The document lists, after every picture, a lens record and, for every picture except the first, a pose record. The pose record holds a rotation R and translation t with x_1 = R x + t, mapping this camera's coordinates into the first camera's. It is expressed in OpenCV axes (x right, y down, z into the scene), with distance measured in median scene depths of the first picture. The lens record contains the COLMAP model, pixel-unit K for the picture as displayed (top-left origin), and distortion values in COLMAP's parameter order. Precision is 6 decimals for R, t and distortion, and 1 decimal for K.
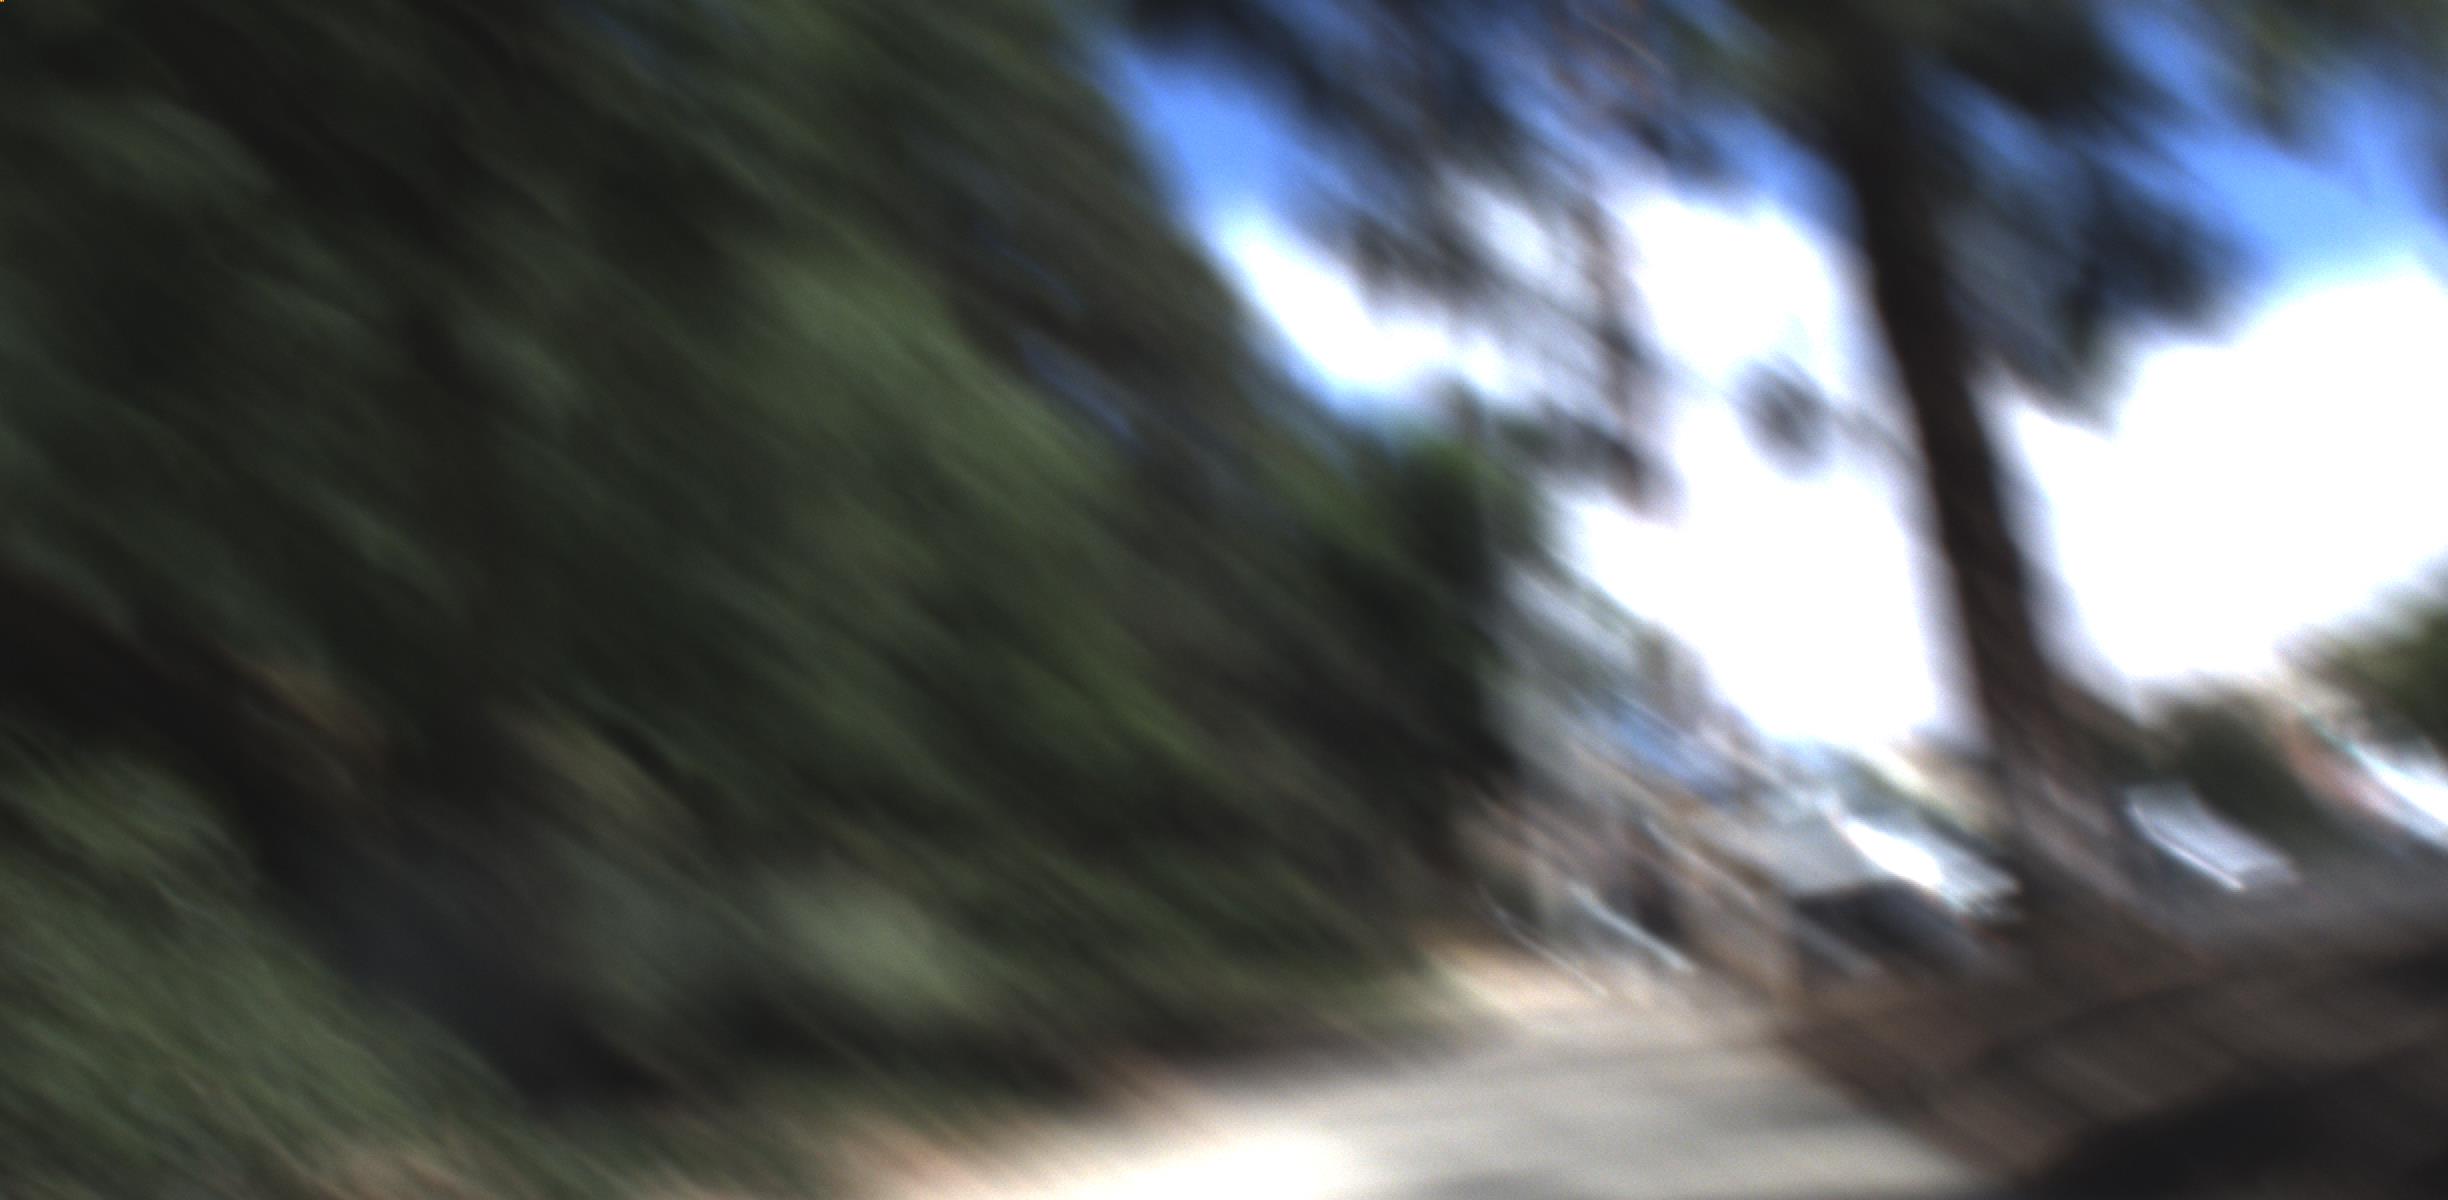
lens RADIAL K [[5029.9, 0, 1224.0], [0, 5029.9, 600.0], [0, 0, 1]] dist [0.042339, 0.159954]
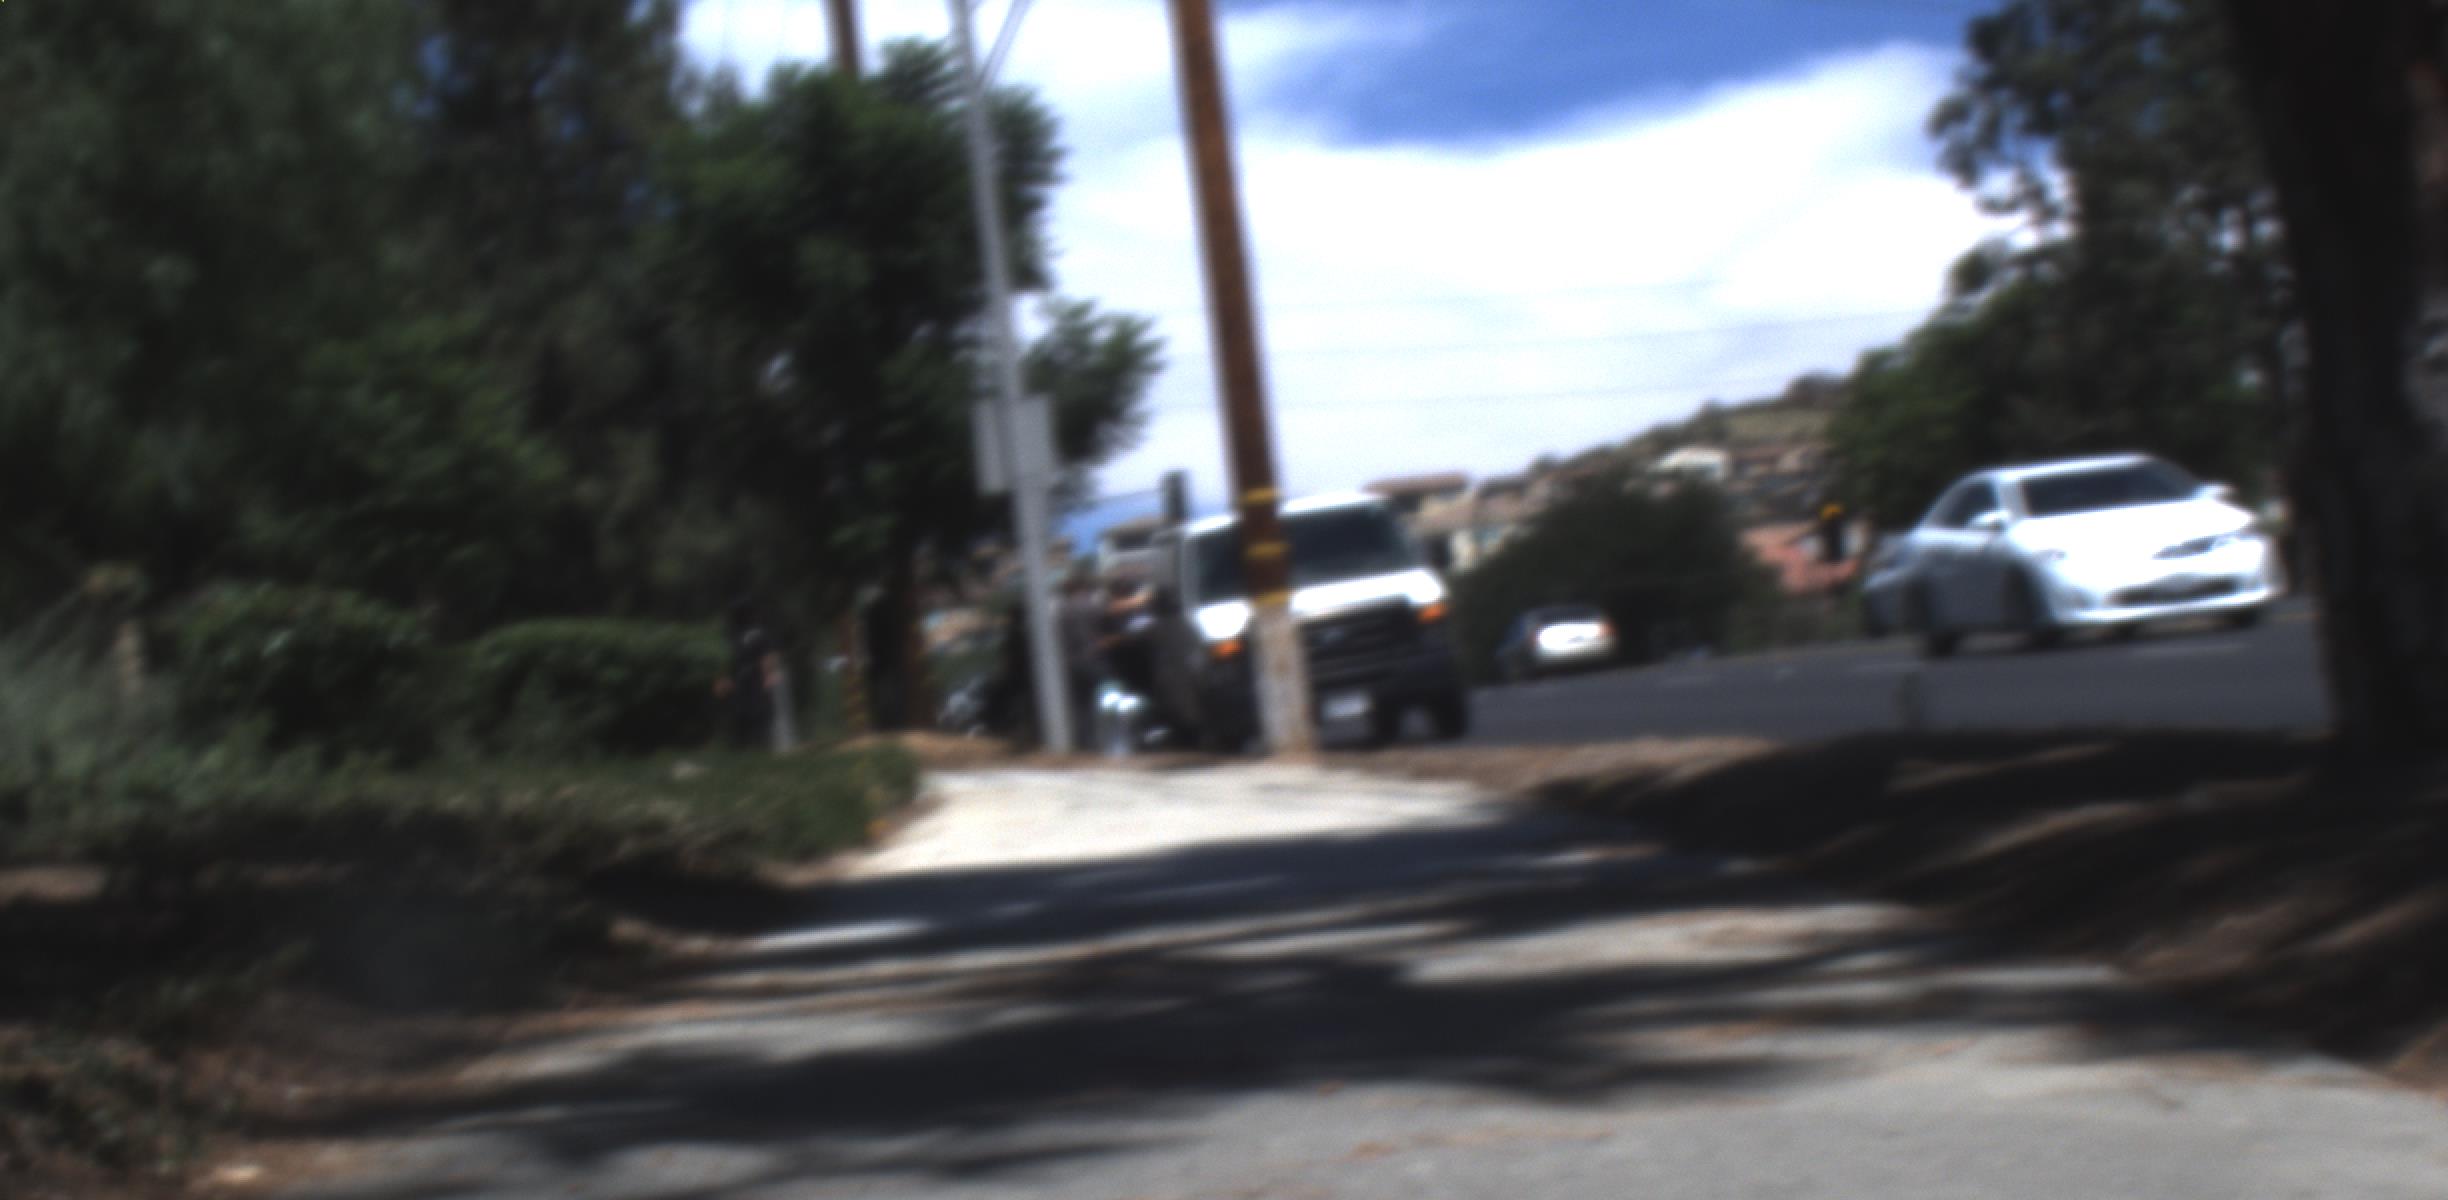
lens RADIAL K [[5029.9, 0, 1224.0], [0, 5029.9, 600.0], [0, 0, 1]] dist [0.042339, 0.159954]
pose [[0.992605, 0.000832, 0.121390, 0.006570], [-0.006232, 0.999007, 0.044119, 0.036846], [-0.121233, -0.044549, 0.991624, 0.518541]]
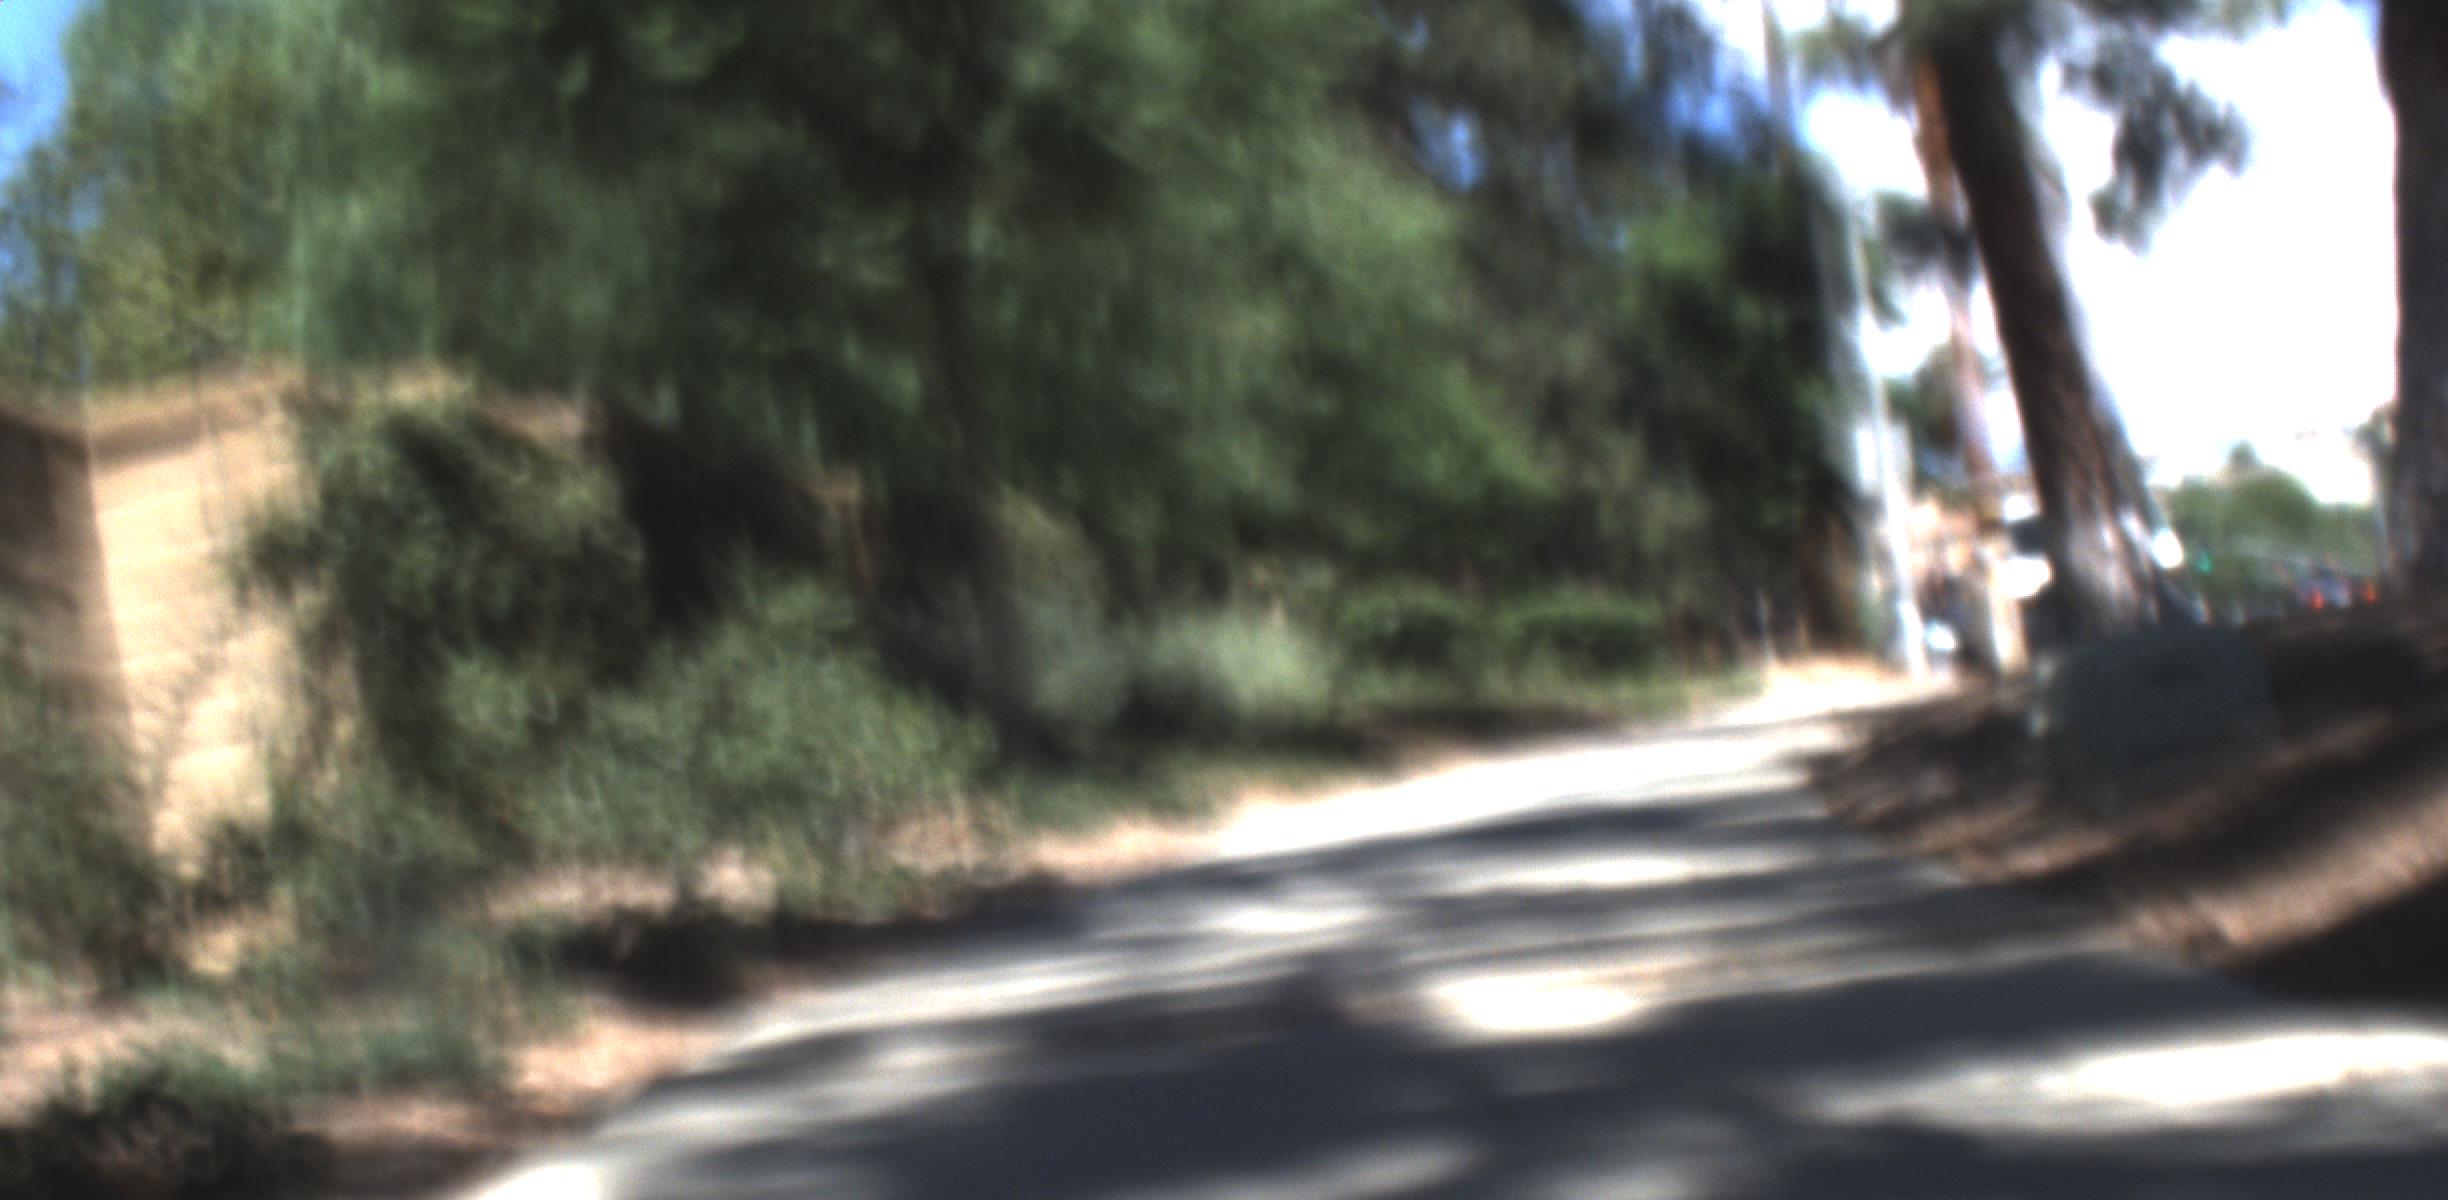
lens RADIAL K [[5029.9, 0, 1224.0], [0, 5029.9, 600.0], [0, 0, 1]] dist [0.042339, 0.159954]
pose [[0.996316, -0.026690, -0.081504, 0.029364], [0.031291, 0.997956, 0.055713, -0.021256], [0.079850, -0.058058, 0.995115, -0.305079]]
